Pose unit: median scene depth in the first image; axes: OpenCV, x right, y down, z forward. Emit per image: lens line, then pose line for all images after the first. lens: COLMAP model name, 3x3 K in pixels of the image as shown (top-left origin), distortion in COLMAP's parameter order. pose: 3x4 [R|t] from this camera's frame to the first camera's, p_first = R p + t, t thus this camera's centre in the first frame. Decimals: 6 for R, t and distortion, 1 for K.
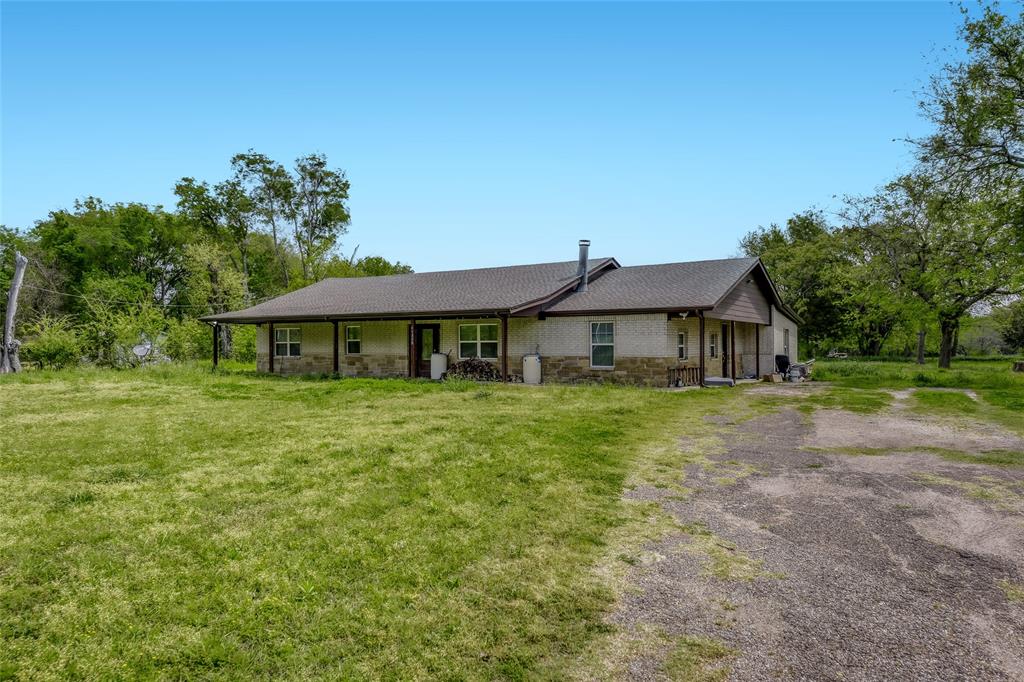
lens RADIAL K [[715.8, 0, 511.4], [0, 715.8, 339.5], [0, 0, 1]] dist [-0.006211, -0.000611]
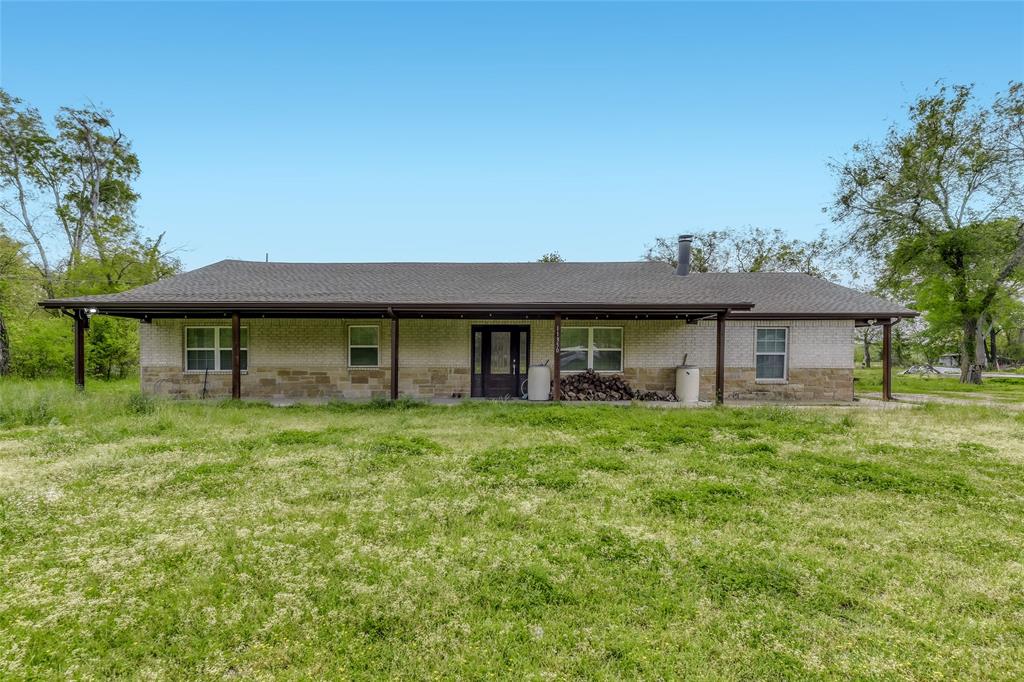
lens RADIAL K [[510.7, 0, 512.7], [0, 510.7, 346.5], [0, 0, 1]] dist [0.005292, 0.000815]
pose [[0.834166, 0.009403, 0.551433, -0.396852], [-0.007041, 0.999955, -0.006400, 0.003599], [-0.551468, 0.001456, 0.834195, 0.551223]]
